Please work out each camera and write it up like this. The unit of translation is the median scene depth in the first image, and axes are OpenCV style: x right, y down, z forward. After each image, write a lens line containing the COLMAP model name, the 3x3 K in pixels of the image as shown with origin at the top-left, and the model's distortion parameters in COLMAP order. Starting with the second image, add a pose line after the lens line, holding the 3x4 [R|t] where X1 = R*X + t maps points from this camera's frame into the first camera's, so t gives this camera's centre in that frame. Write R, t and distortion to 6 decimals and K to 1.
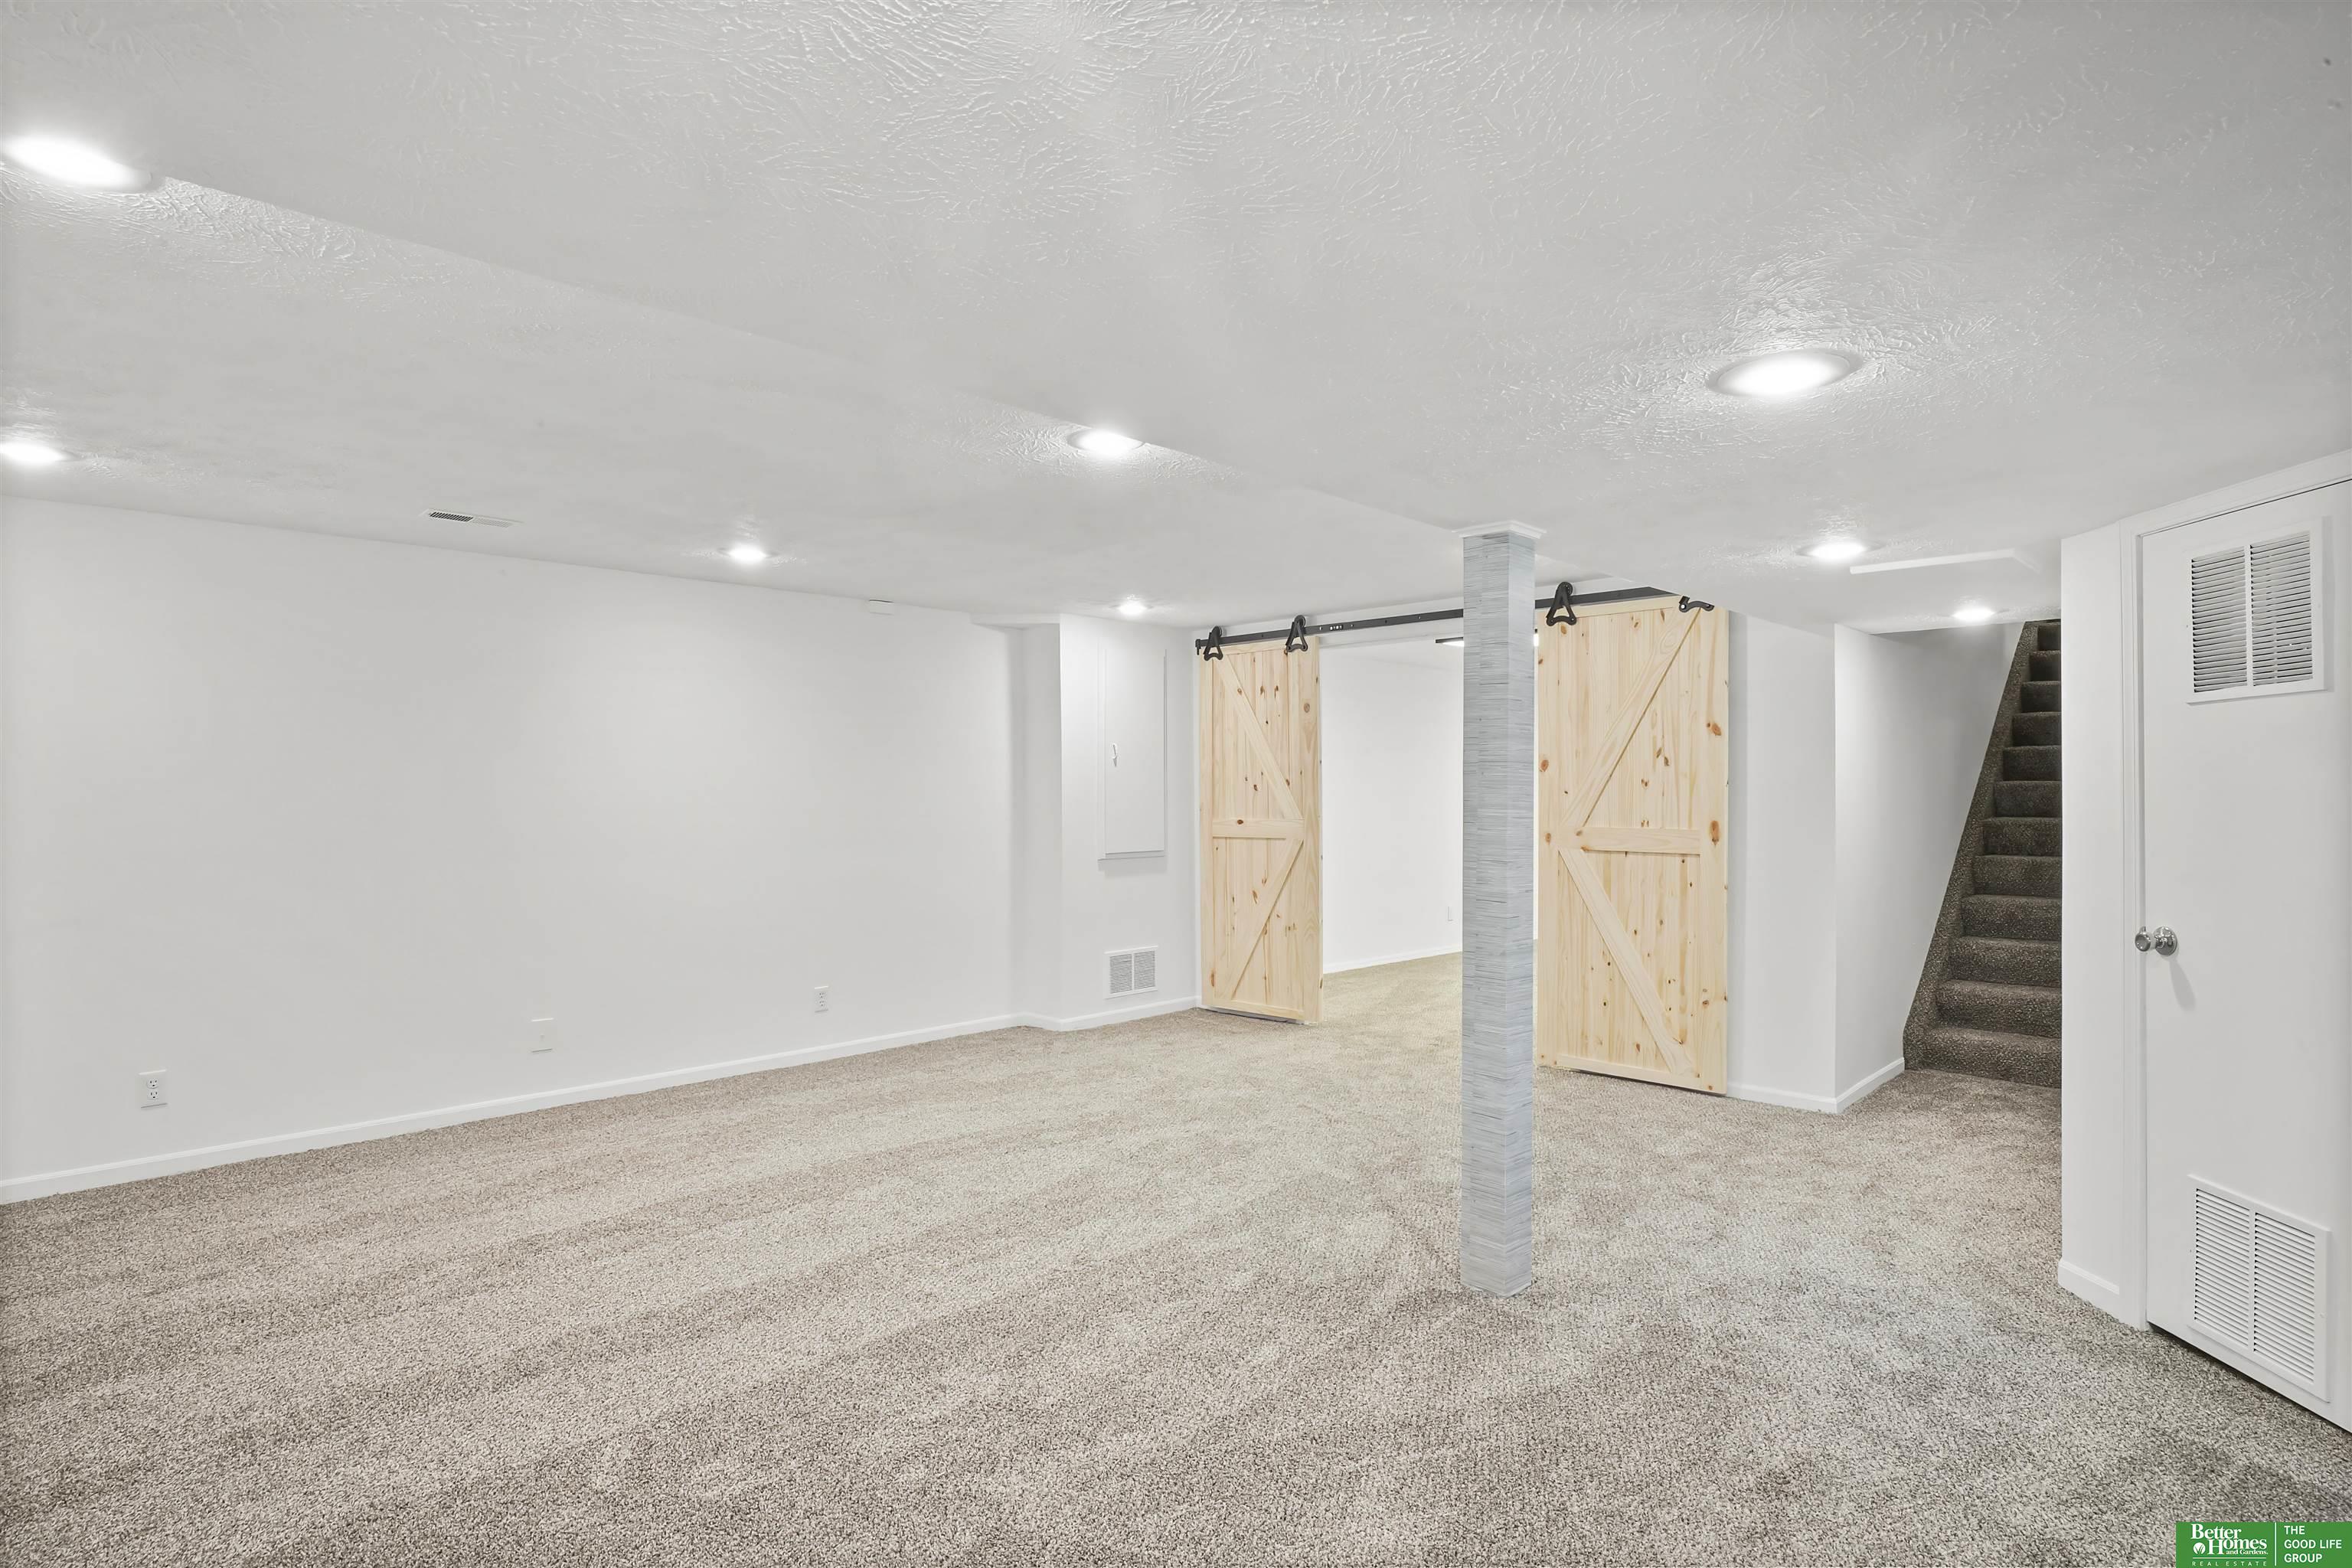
lens RADIAL K [[1225.4, 0, 1229.8], [0, 1225.4, 805.8], [0, 0, 1]] dist [0.000922, -0.000883]
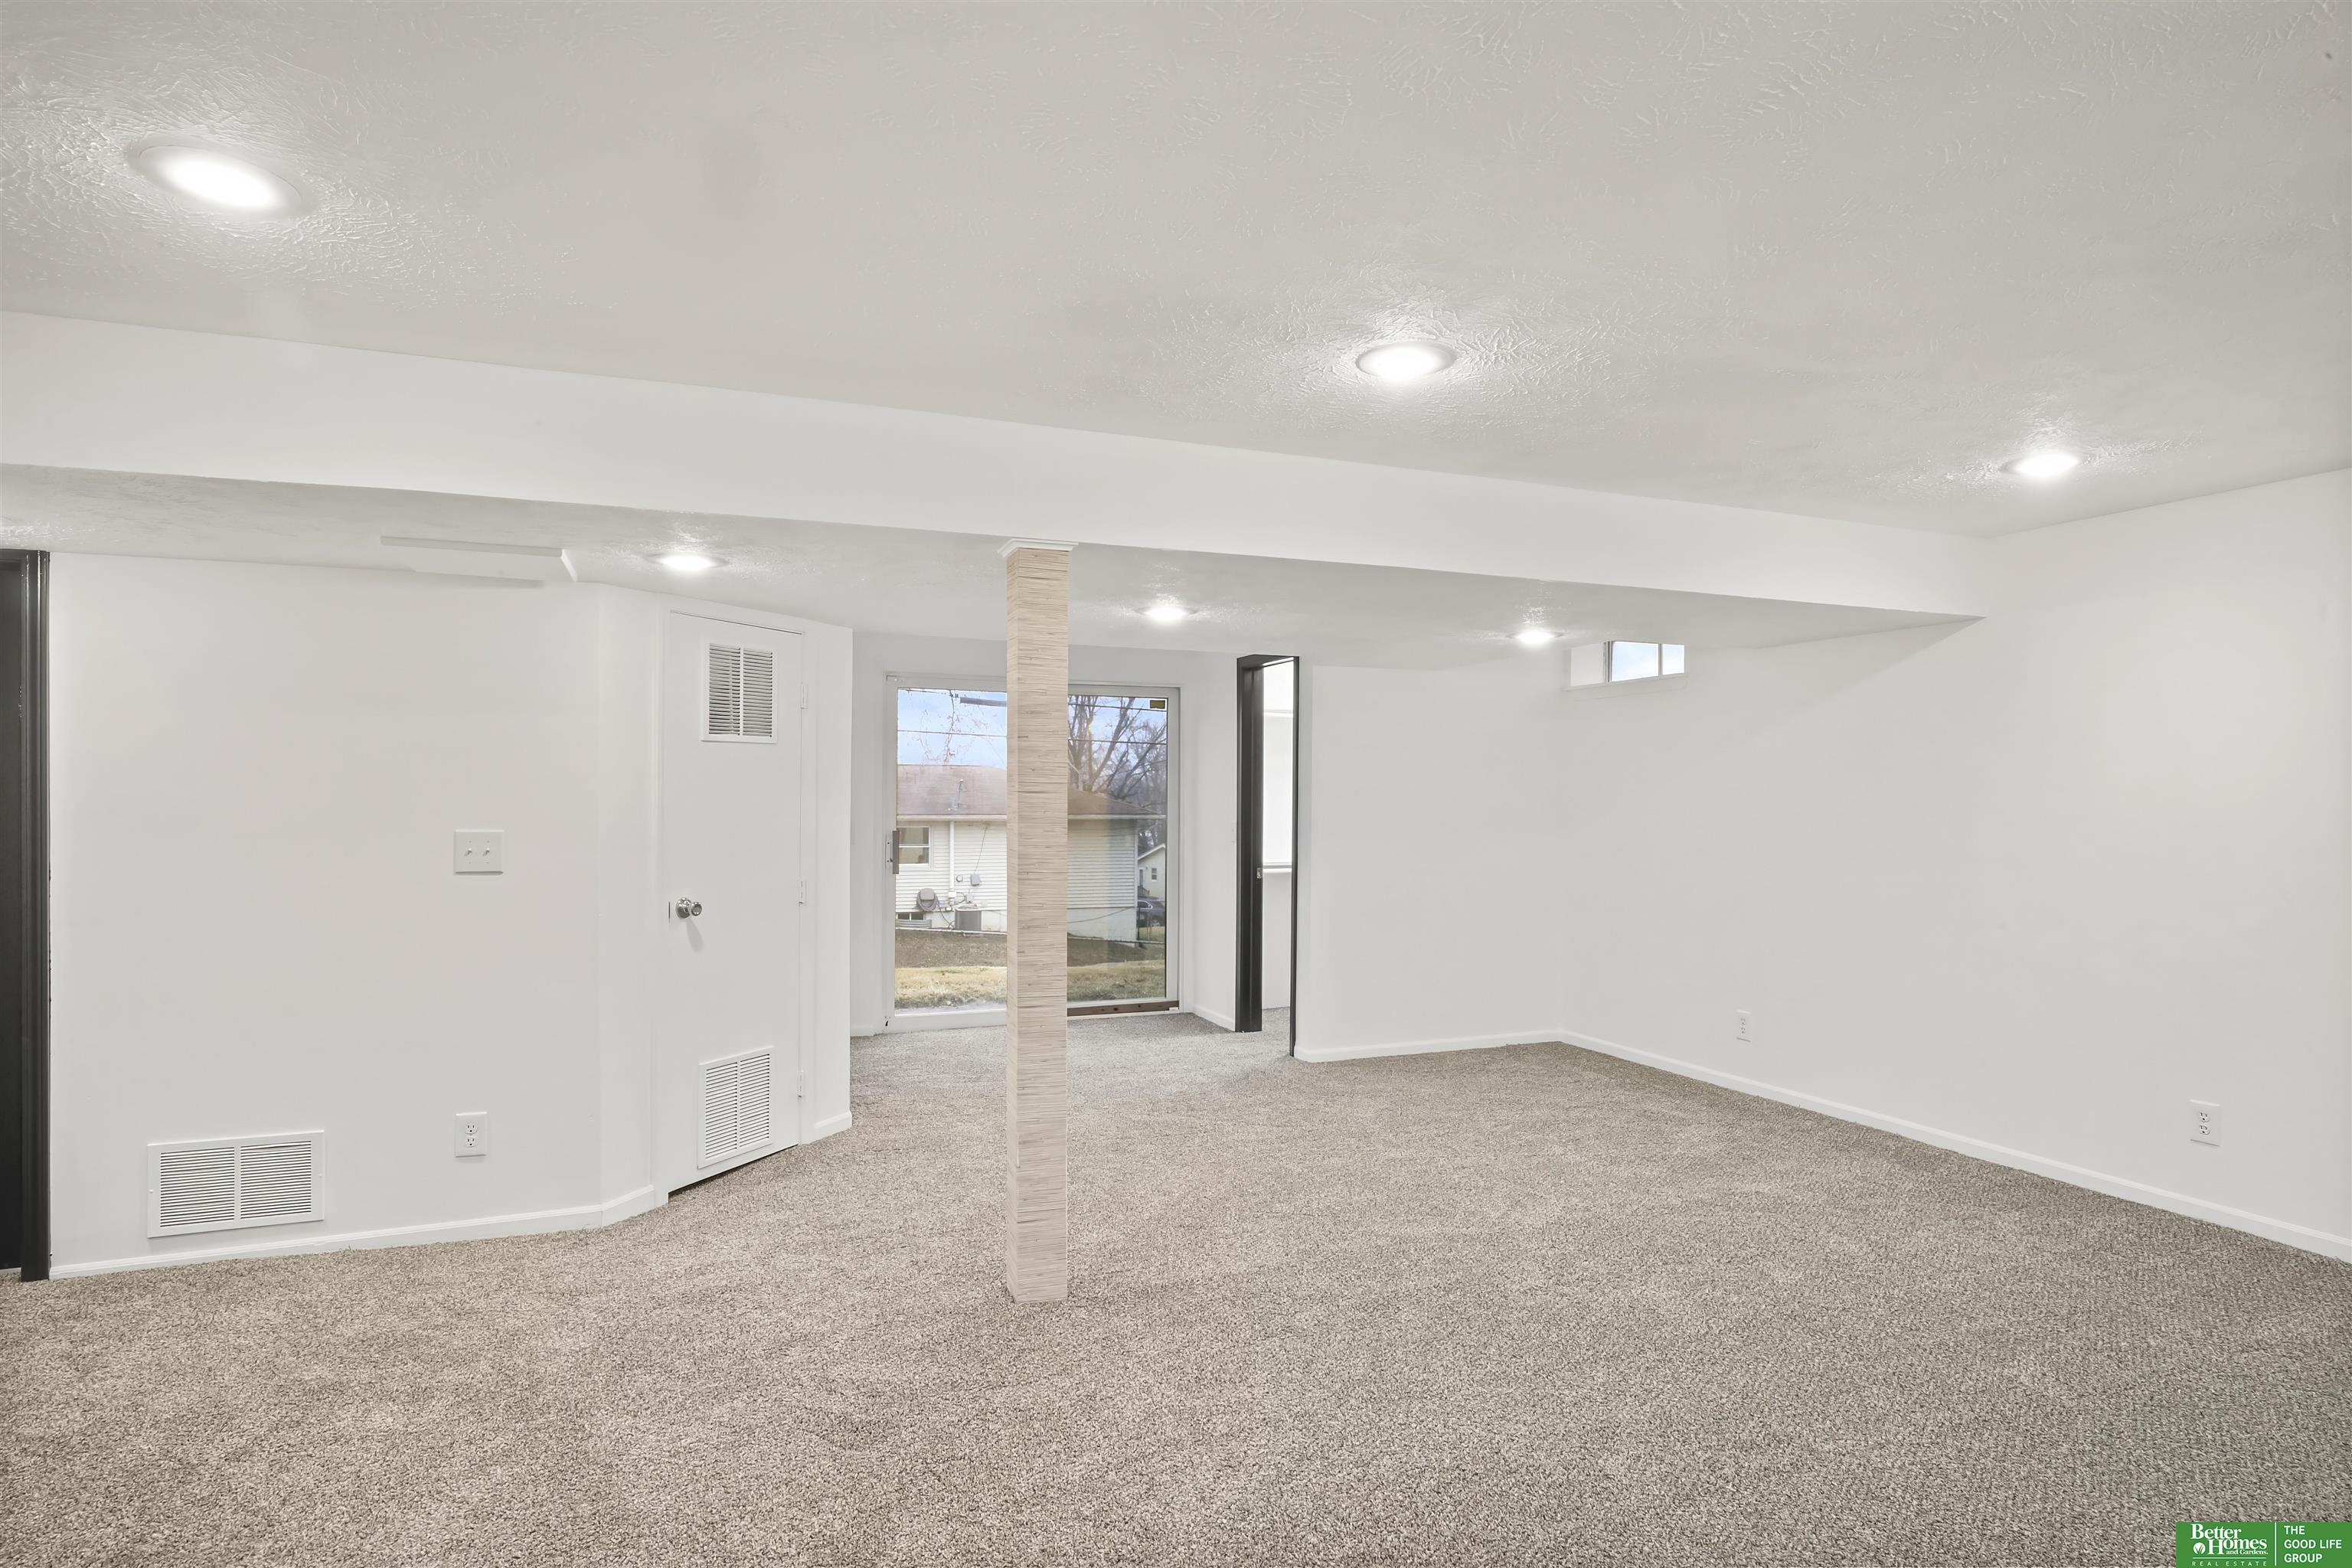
lens RADIAL K [[1225.4, 0, 1184.9], [0, 1225.4, 795.8], [0, 0, 1]] dist [0.000922, -0.000883]
pose [[-0.899957, 0.002478, 0.435972, -0.205316], [0.008164, 0.999904, 0.011168, -0.015976], [-0.435903, 0.013610, -0.899891, 1.134233]]
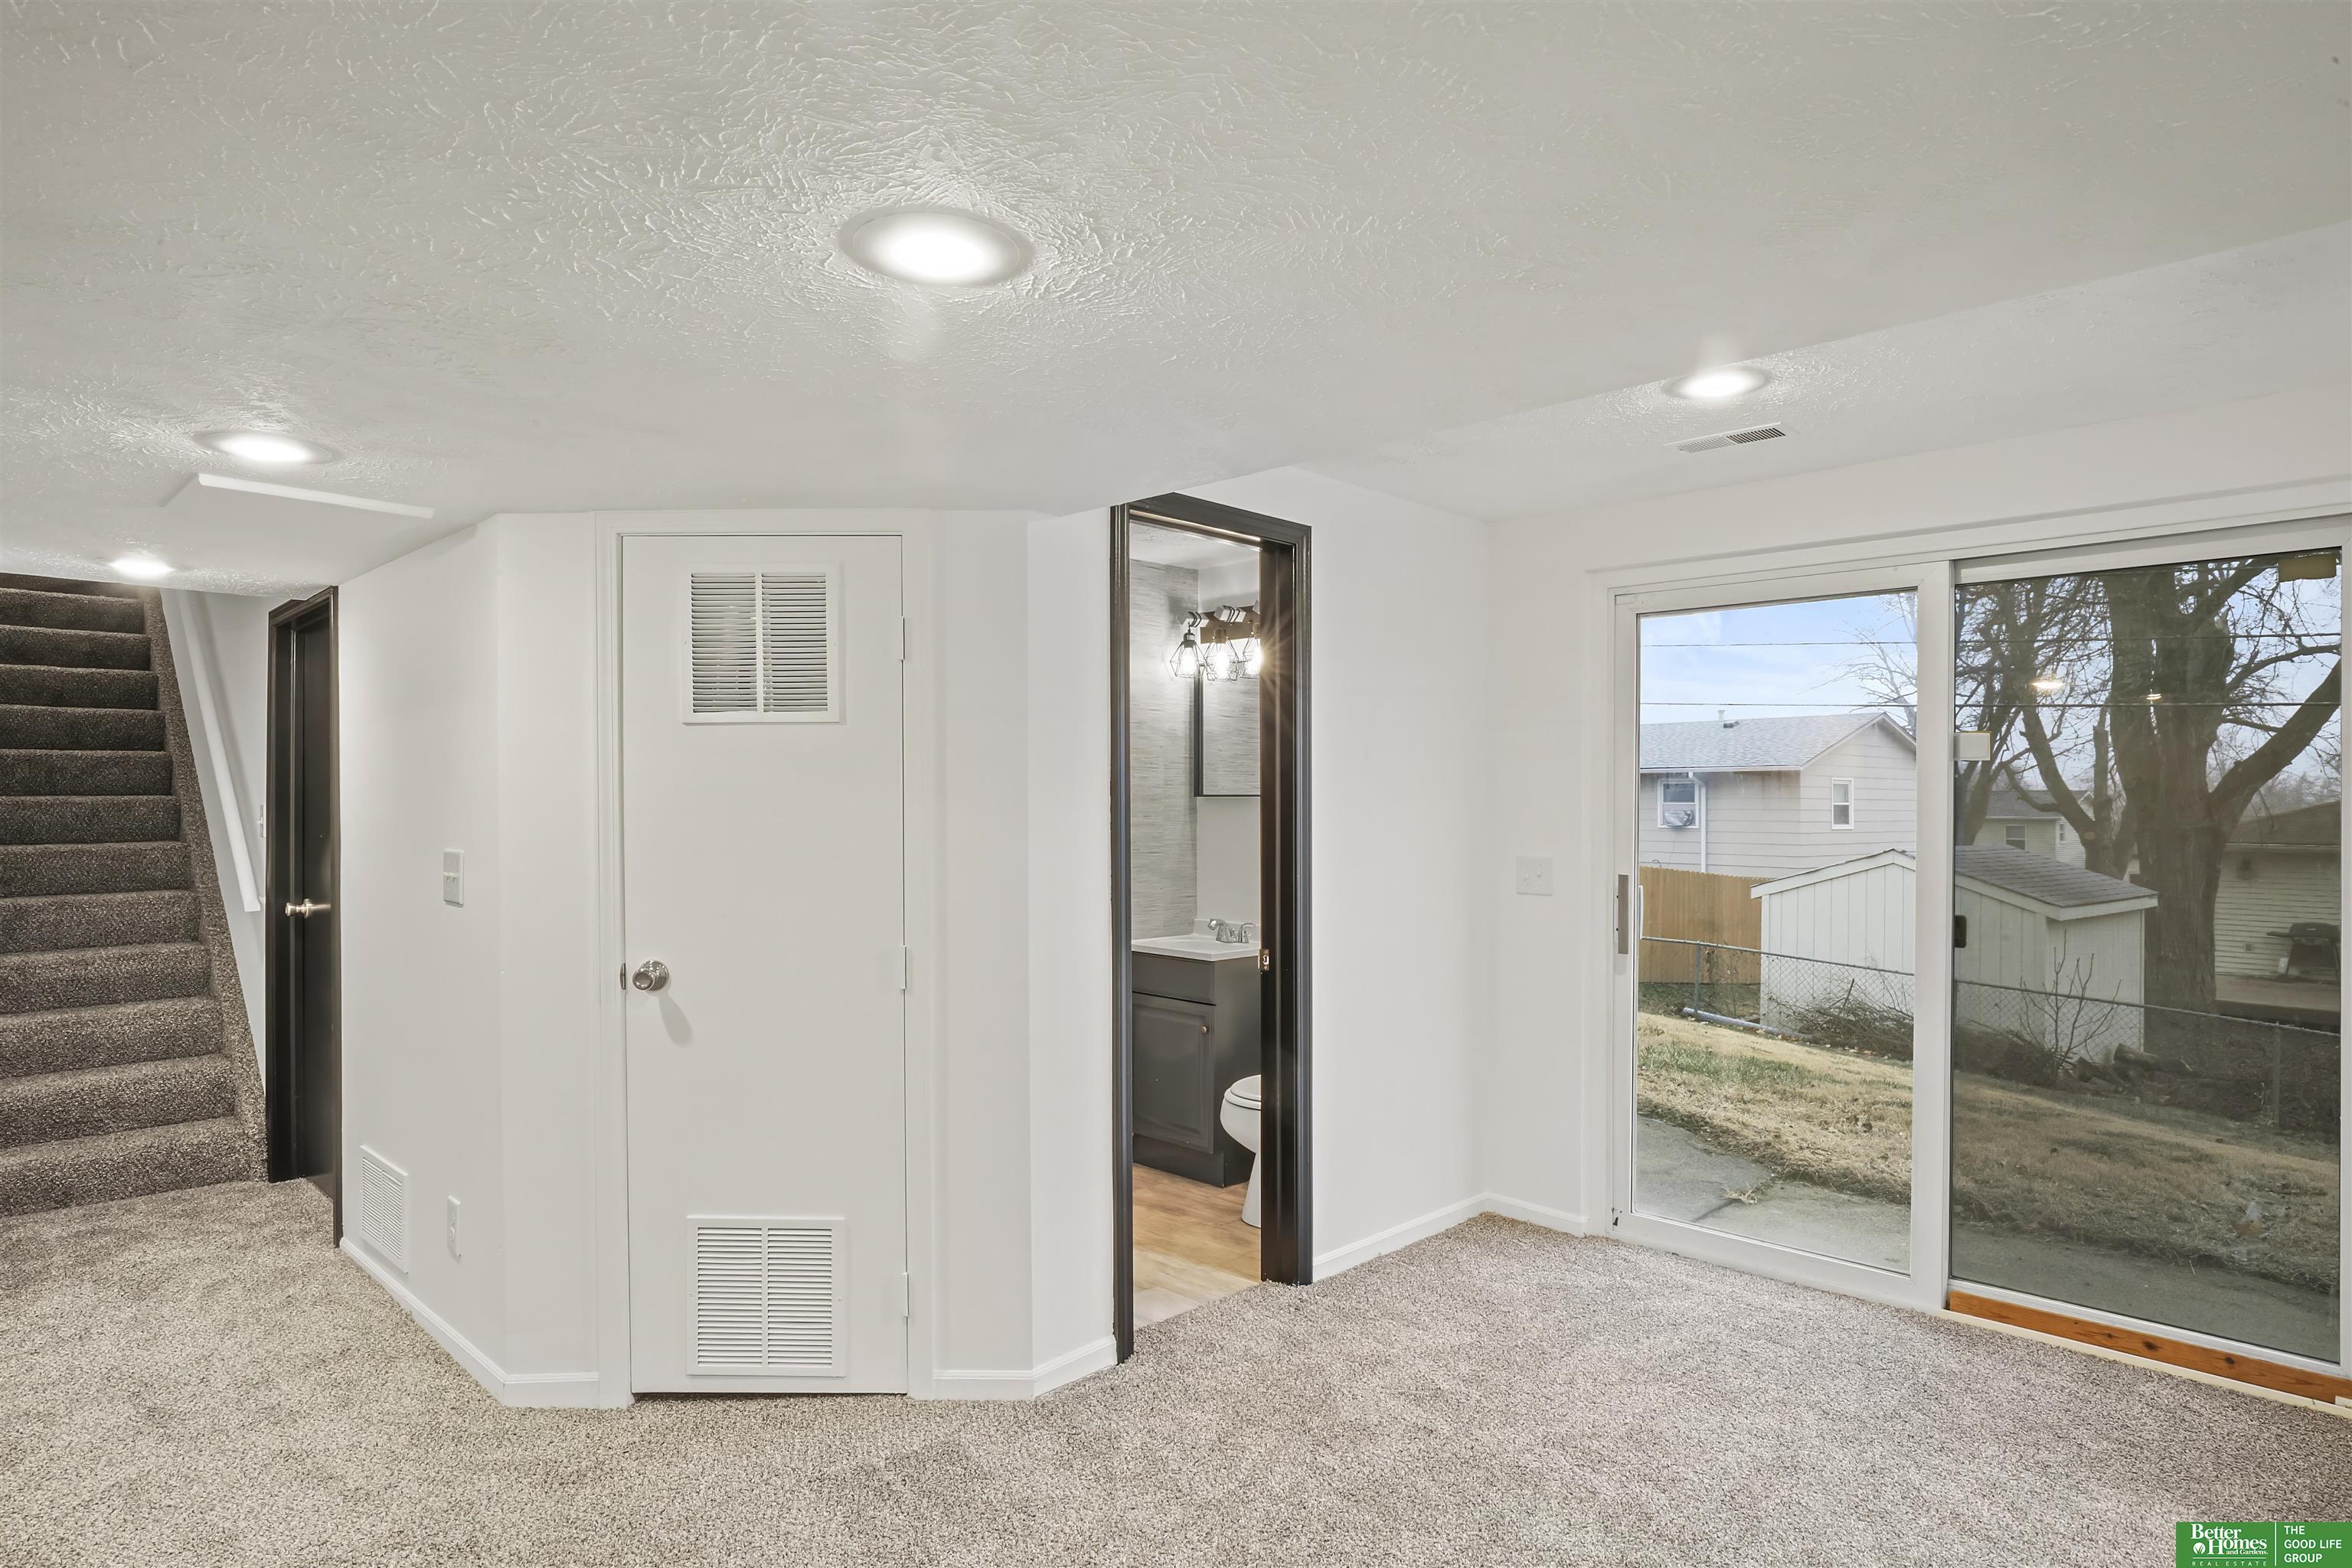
lens RADIAL K [[1296.7, 0, 1171.5], [0, 1296.7, 803.6], [0, 0, 1]] dist [-0.011354, 0.005815]
pose [[0.017643, 0.003854, 0.999837, -0.121623], [0.008157, 0.999959, -0.003999, -0.007406], [-0.999811, 0.008226, 0.017611, 0.330125]]
